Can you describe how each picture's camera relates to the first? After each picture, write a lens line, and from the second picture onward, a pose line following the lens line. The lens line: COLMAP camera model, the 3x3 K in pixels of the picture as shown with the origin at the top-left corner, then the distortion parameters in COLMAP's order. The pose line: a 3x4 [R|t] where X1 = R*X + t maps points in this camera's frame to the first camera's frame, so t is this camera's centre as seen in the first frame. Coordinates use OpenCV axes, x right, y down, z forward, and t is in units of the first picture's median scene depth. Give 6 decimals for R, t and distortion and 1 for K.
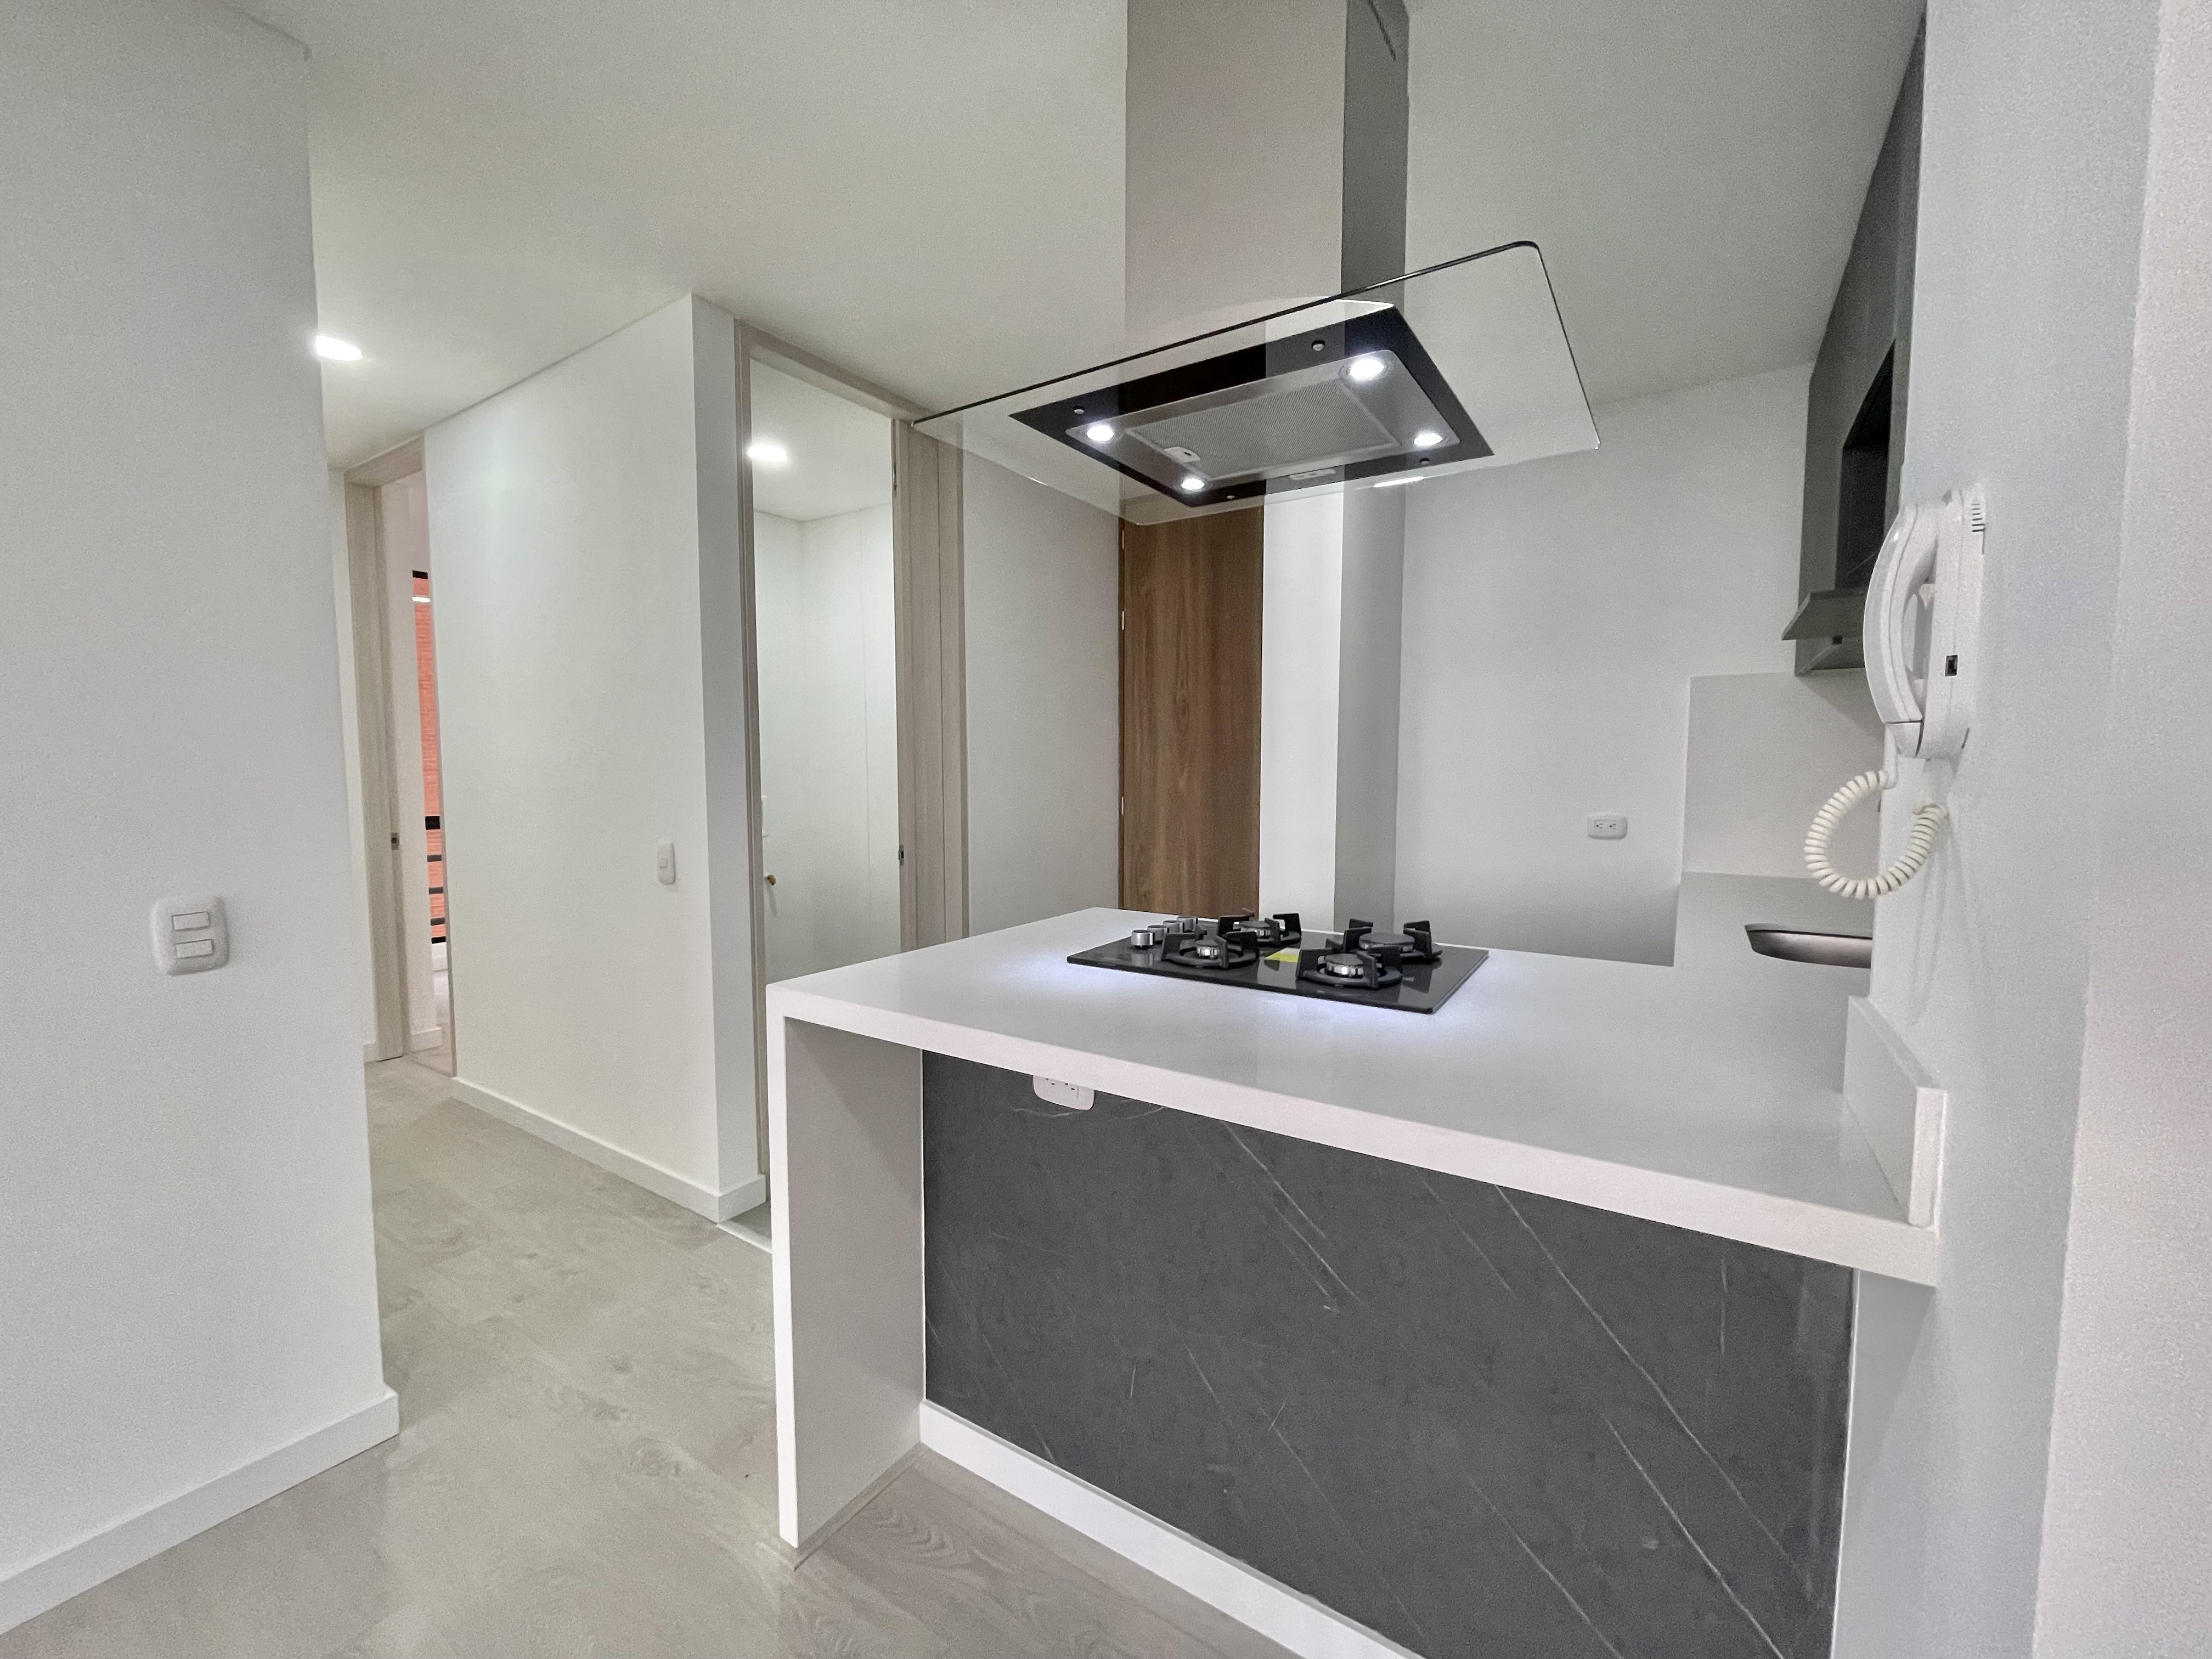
lens RADIAL K [[887.1, 0, 1111.7], [0, 887.1, 836.6], [0, 0, 1]] dist [0.002880, 0.000525]
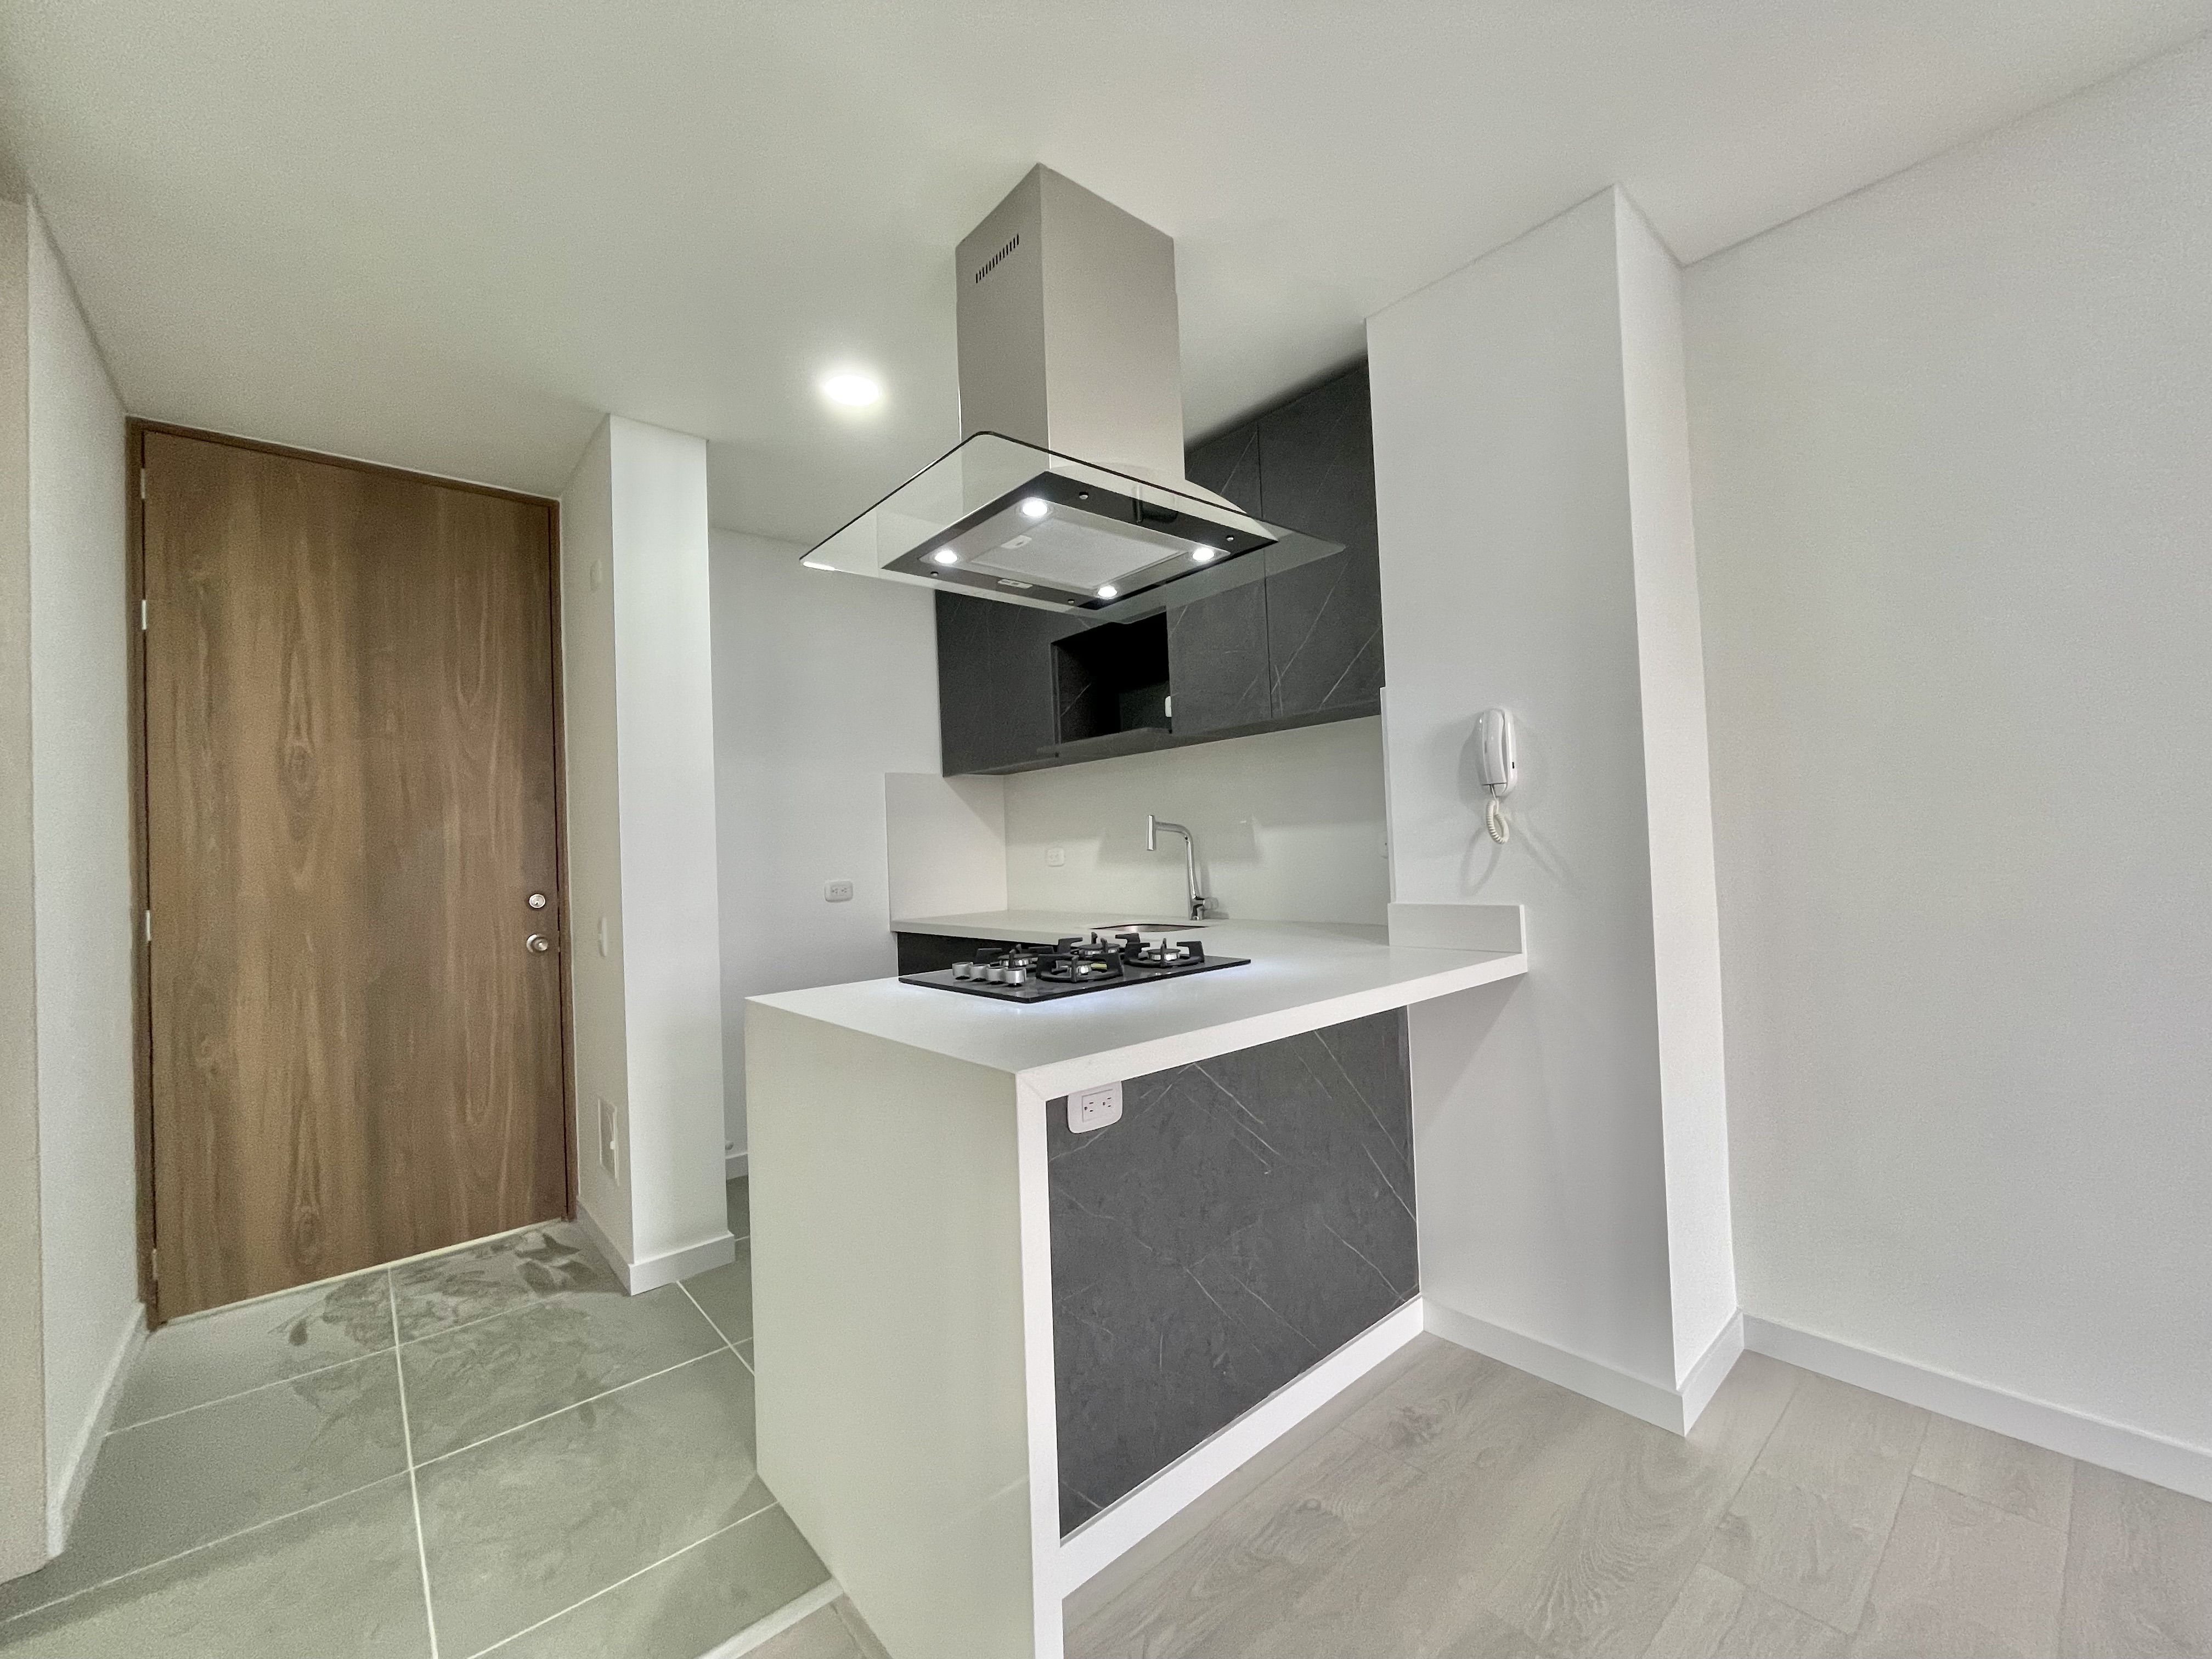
lens RADIAL K [[877.4, 0, 1125.5], [0, 877.4, 826.5], [0, 0, 1]] dist [-0.001762, -0.000272]
pose [[0.280850, 0.012216, 0.959674, -0.938020], [0.114472, 0.992355, -0.046133, 0.001981], [-0.952901, 0.122812, 0.277305, 0.576539]]
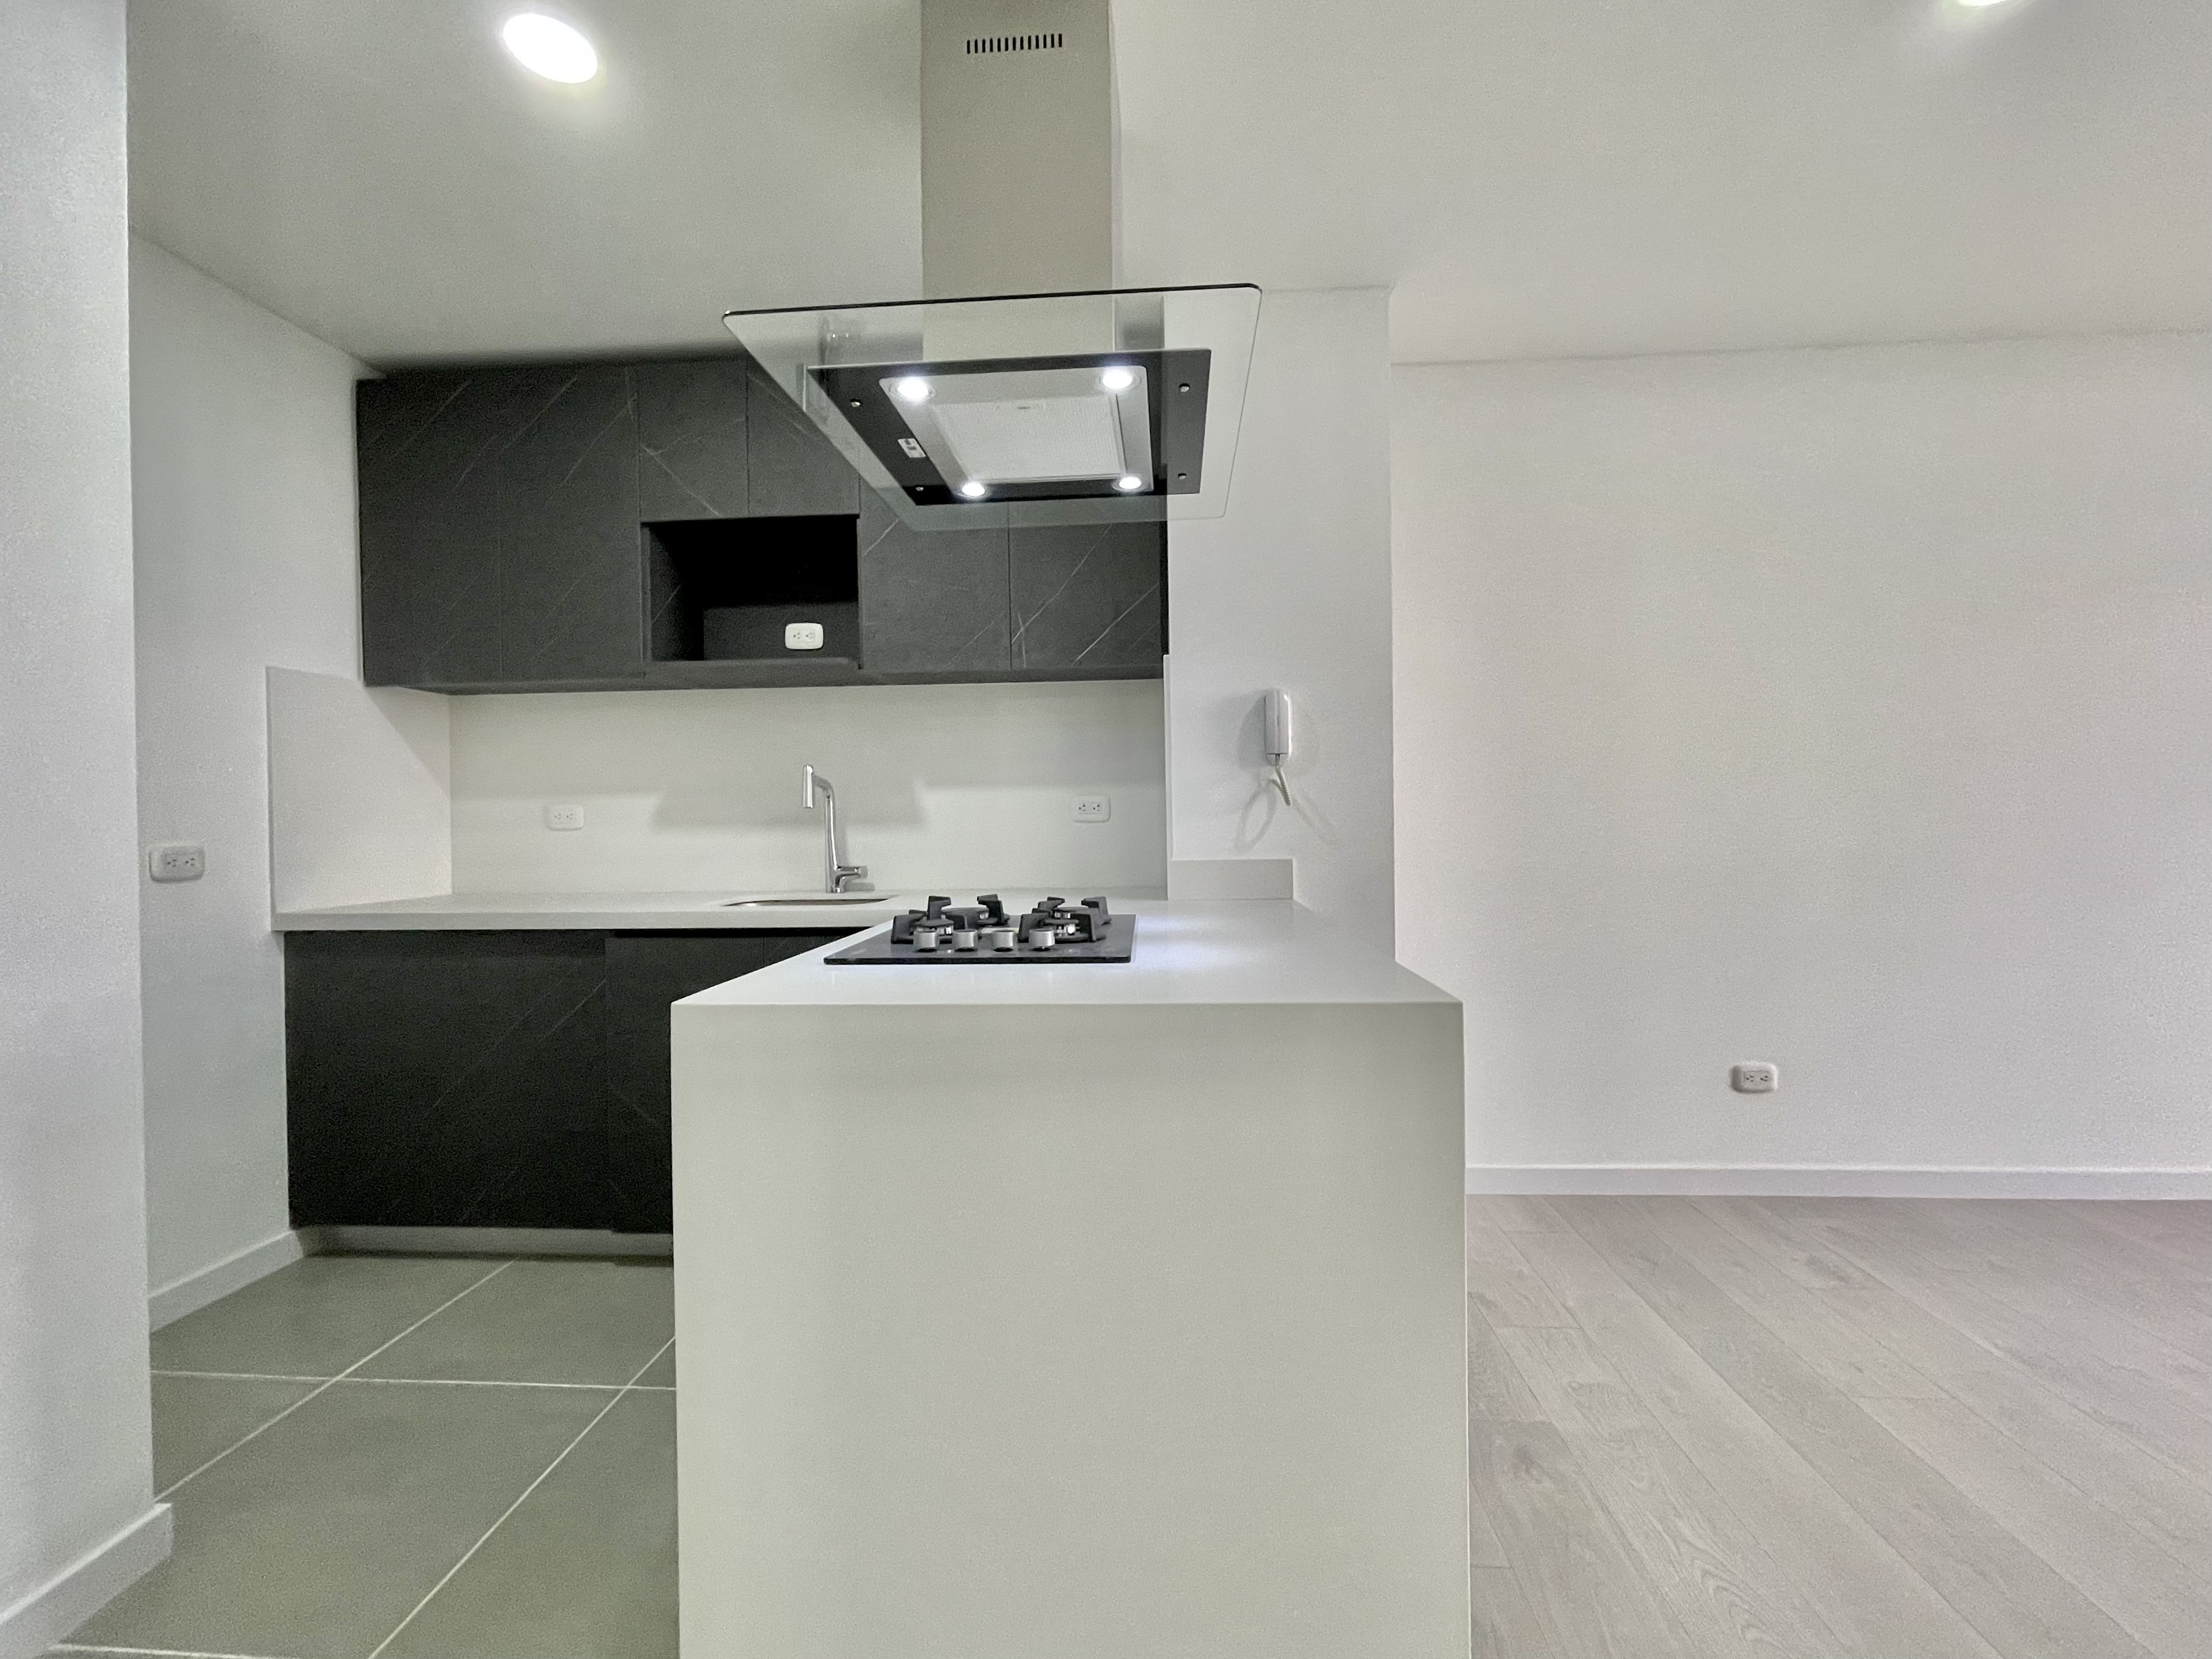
lens RADIAL K [[902.3, 0, 1150.3], [0, 902.3, 818.9], [0, 0, 1]] dist [-0.003034, -0.000052]
pose [[-0.474681, 0.003084, 0.880153, -0.788303], [0.080257, 0.995980, 0.039794, -0.025125], [-0.876491, 0.089528, -0.473020, 1.332329]]
